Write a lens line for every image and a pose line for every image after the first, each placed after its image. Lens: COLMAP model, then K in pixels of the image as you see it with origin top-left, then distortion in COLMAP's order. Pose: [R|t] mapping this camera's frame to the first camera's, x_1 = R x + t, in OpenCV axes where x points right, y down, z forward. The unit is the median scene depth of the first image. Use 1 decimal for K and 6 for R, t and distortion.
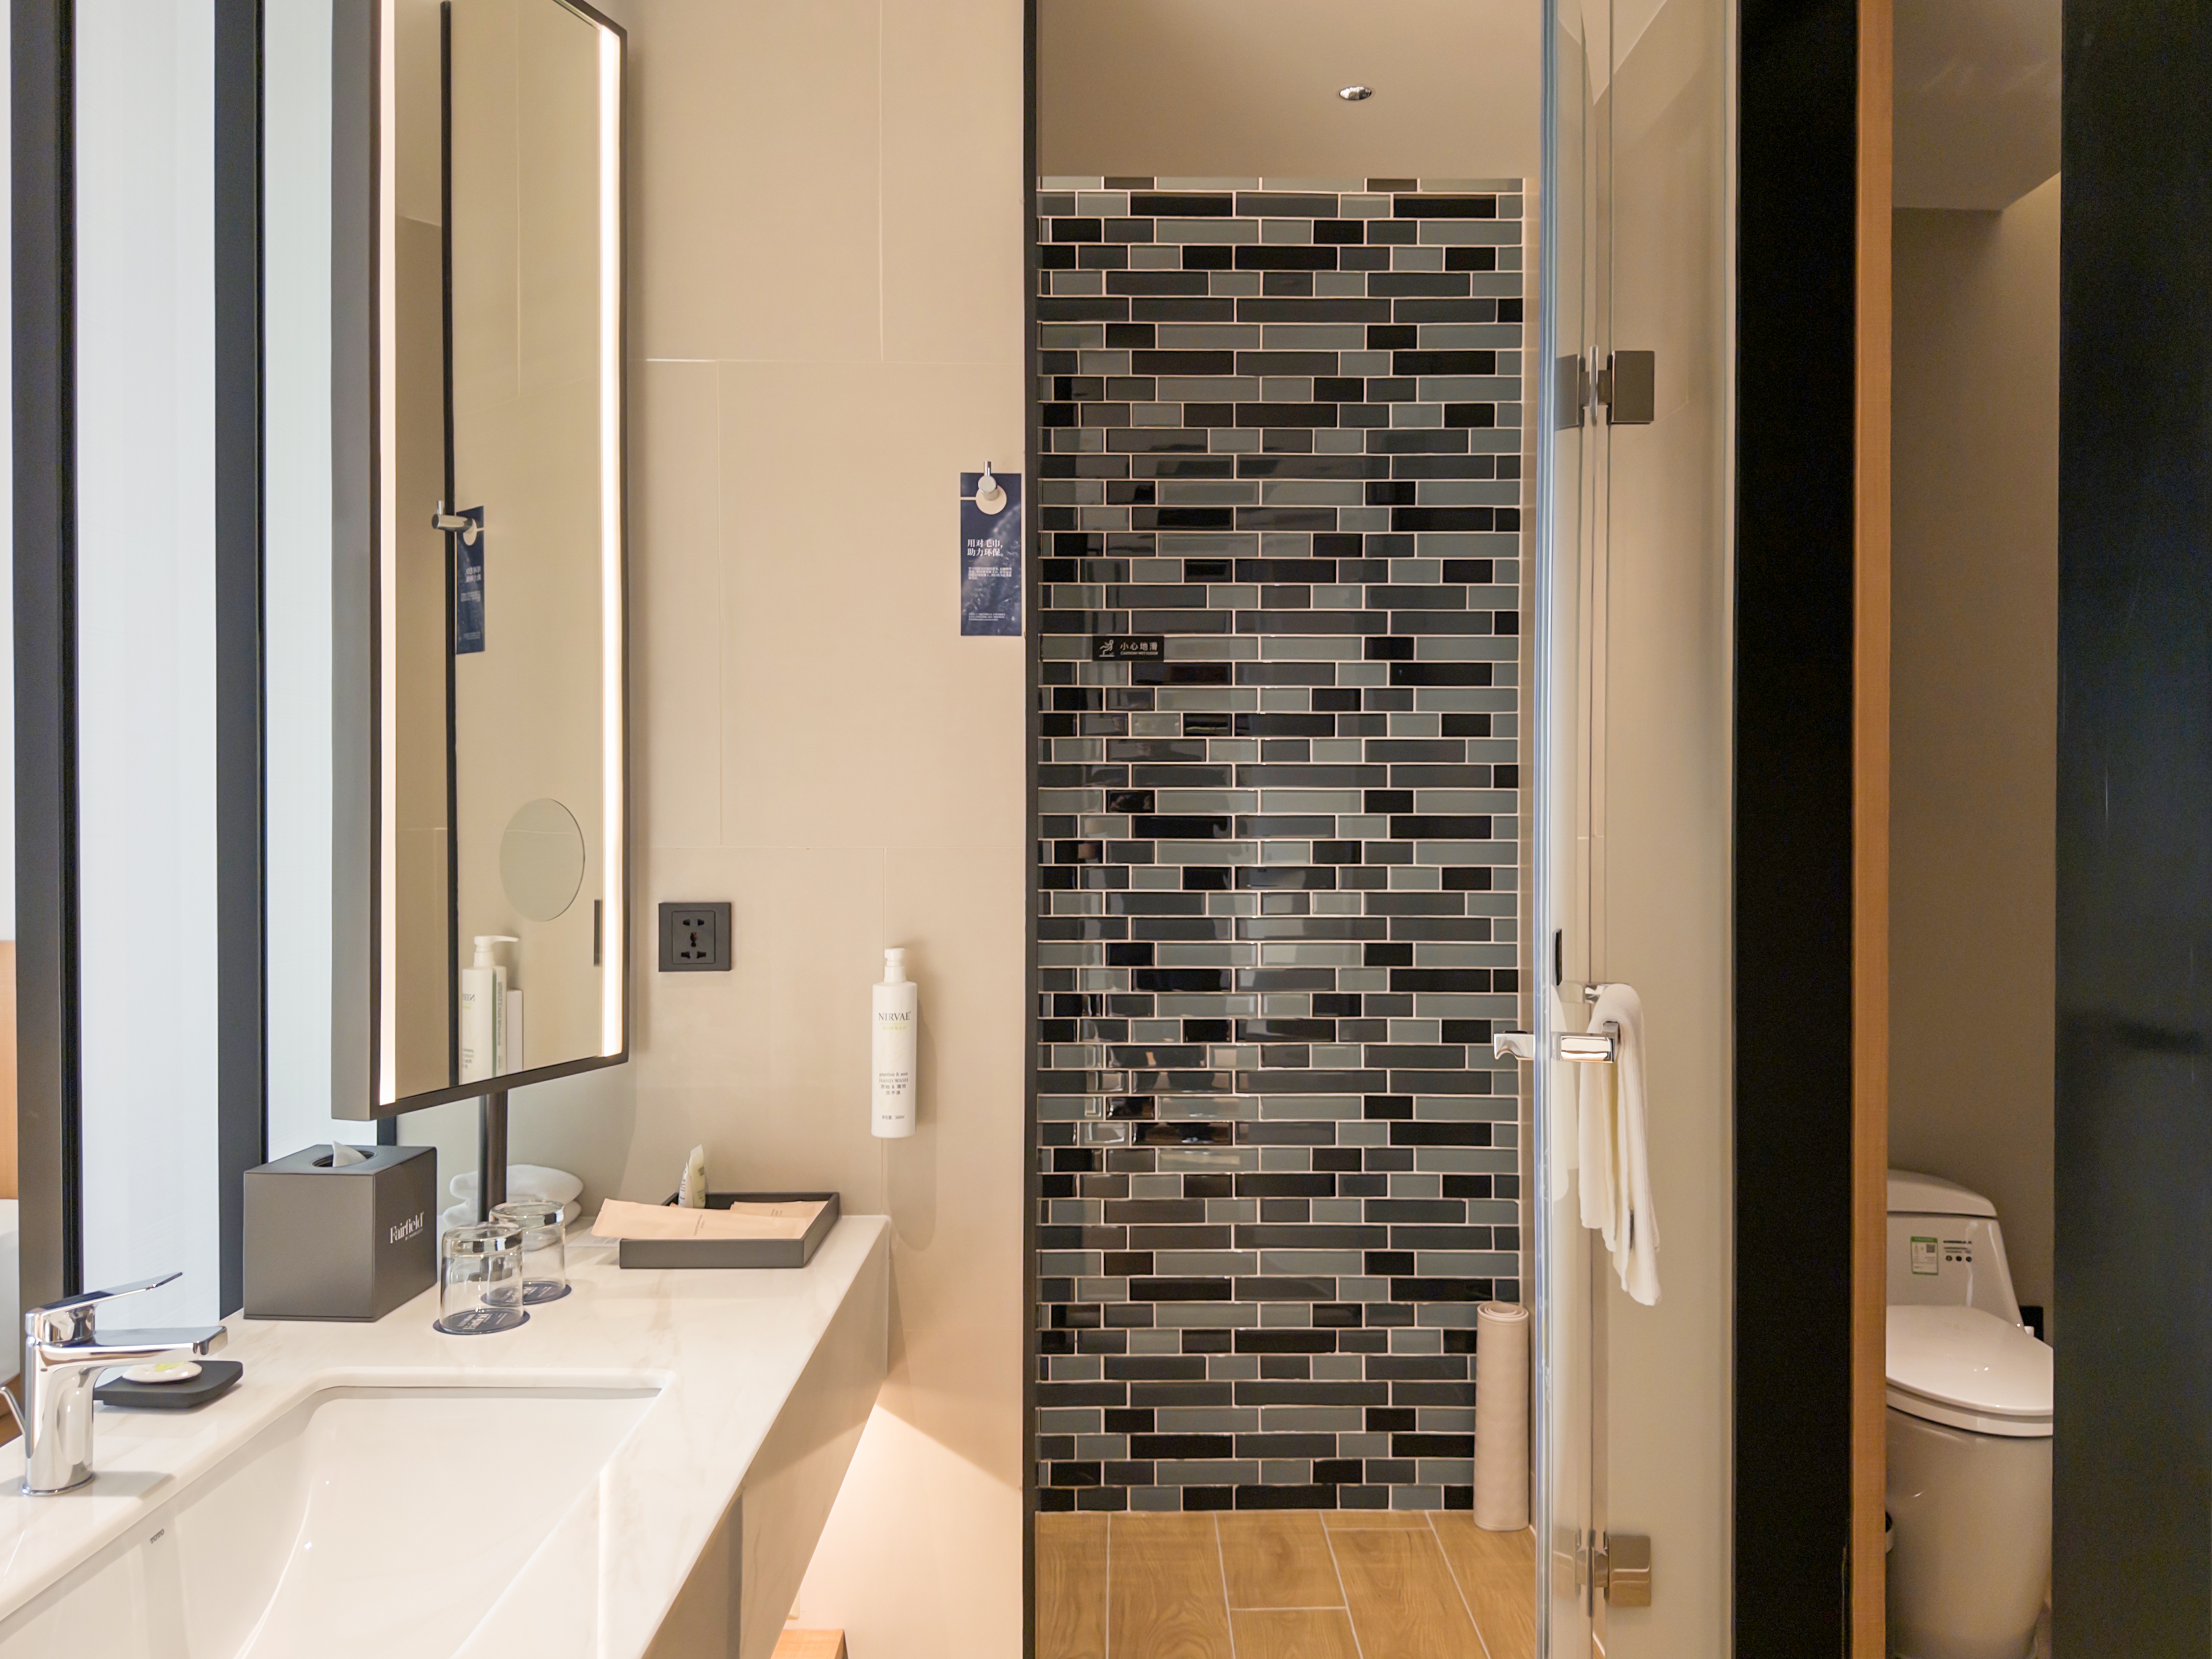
lens RADIAL K [[1563.6, 0, 1146.3], [0, 1563.6, 817.8], [0, 0, 1]] dist [0.099844, -0.117610]
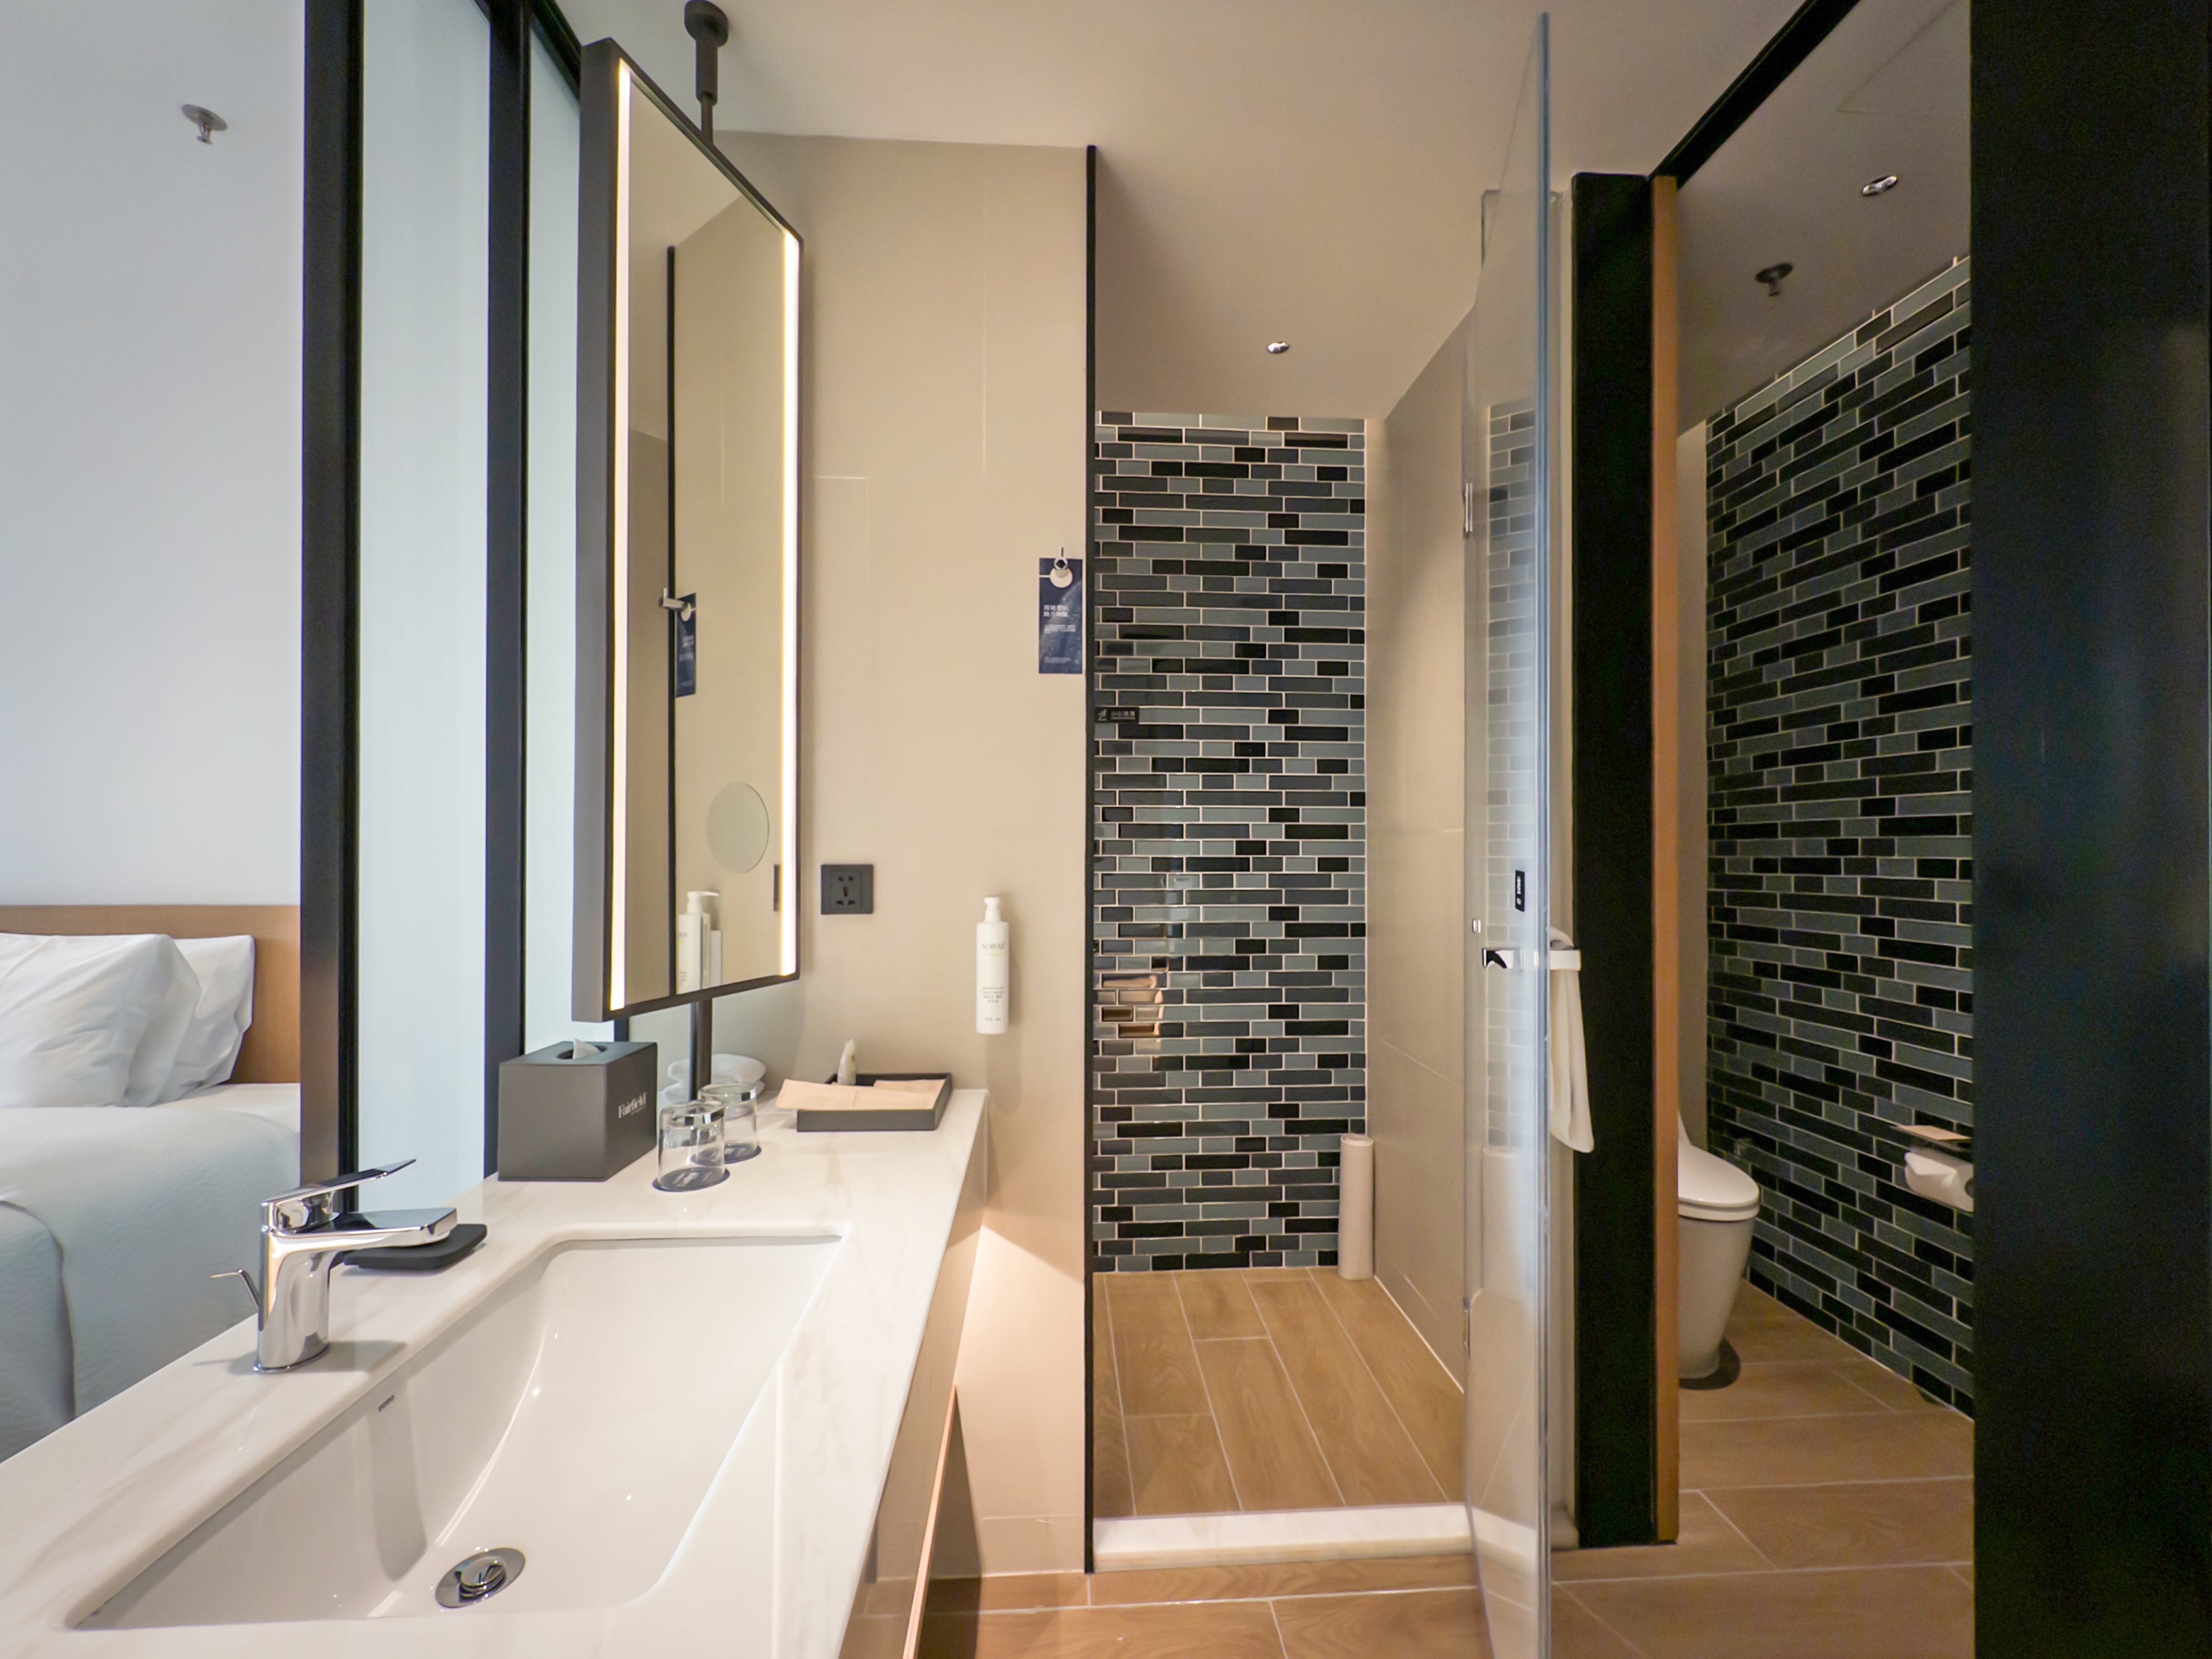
lens RADIAL K [[887.4, 0, 1118.2], [0, 887.4, 841.4], [0, 0, 1]] dist [0.000338, -0.000130]
pose [[0.998766, 0.000353, 0.049653, -0.054258], [0.000232, 0.999931, -0.011770, 0.026578], [-0.049654, 0.011767, 0.998697, 0.130613]]
